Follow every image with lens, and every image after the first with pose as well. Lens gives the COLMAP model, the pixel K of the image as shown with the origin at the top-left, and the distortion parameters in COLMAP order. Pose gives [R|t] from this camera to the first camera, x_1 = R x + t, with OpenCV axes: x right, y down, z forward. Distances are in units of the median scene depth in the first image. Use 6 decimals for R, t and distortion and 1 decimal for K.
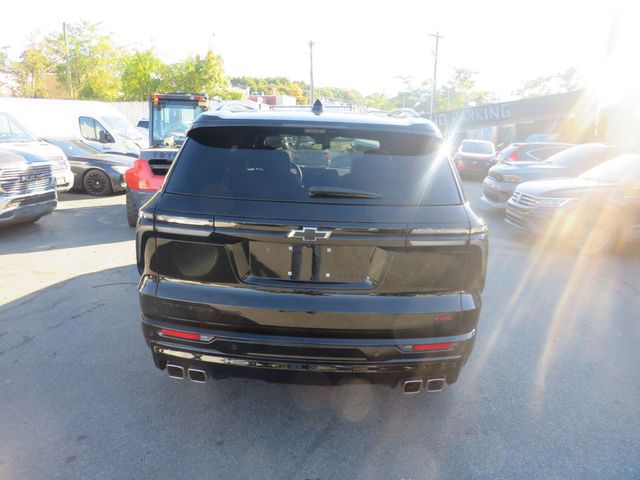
lens RADIAL K [[490.4, 0, 320.0], [0, 490.4, 240.0], [0, 0, 1]] dist [0.002616, -0.031024]
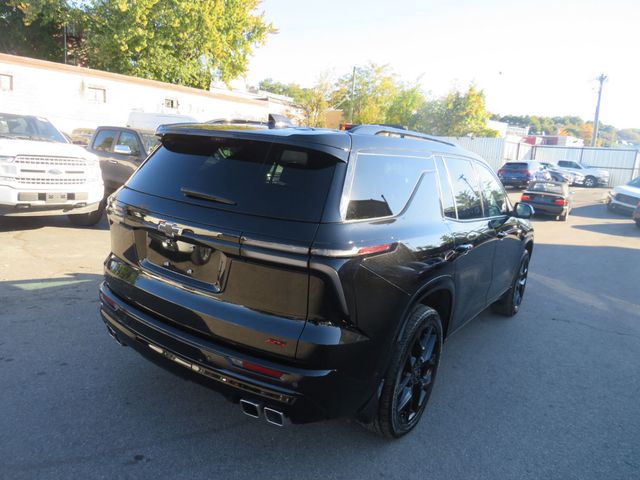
lens RADIAL K [[490.4, 0, 320.0], [0, 490.4, 240.0], [0, 0, 1]] dist [0.002616, -0.031024]
pose [[0.813471, 0.149437, -0.562079, 0.124032], [-0.192900, 0.981047, -0.018349, -0.008263], [0.548684, 0.123352, 0.826880, 0.053942]]
